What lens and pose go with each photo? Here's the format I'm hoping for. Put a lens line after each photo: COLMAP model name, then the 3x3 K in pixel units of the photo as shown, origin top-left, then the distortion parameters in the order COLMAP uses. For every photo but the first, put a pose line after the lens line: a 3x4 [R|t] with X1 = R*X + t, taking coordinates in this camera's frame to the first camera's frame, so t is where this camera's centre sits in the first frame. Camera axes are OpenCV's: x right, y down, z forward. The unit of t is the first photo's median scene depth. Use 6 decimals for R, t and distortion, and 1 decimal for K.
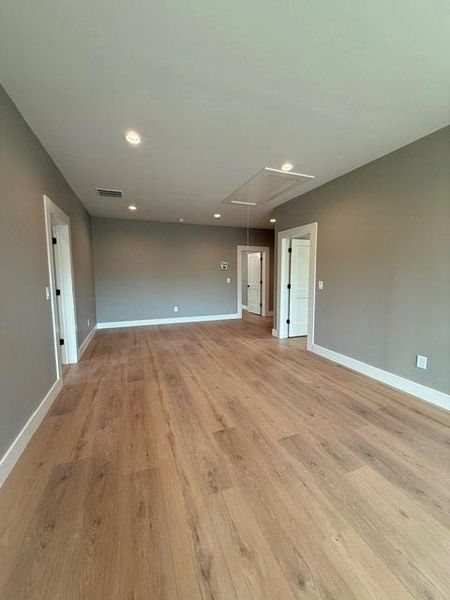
lens RADIAL K [[245.6, 0, 227.0], [0, 245.6, 298.7], [0, 0, 1]] dist [-0.001734, 0.000207]
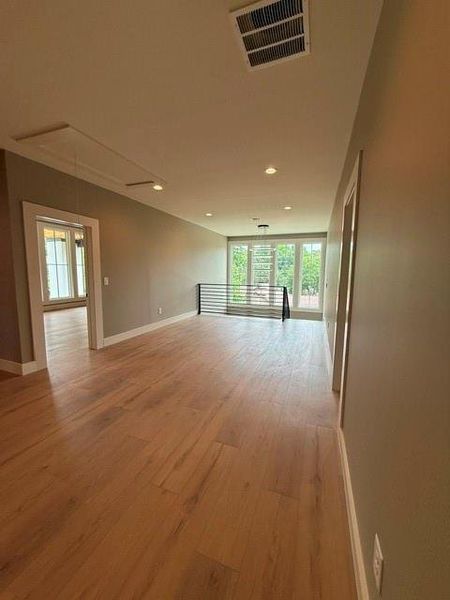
lens RADIAL K [[245.6, 0, 225.1], [0, 245.6, 298.9], [0, 0, 1]] dist [-0.001734, 0.000207]
pose [[-0.737889, -0.083537, 0.669732, -0.734843], [0.062233, 0.979662, 0.190761, -0.152225], [-0.672046, 0.182440, -0.717683, 1.439486]]
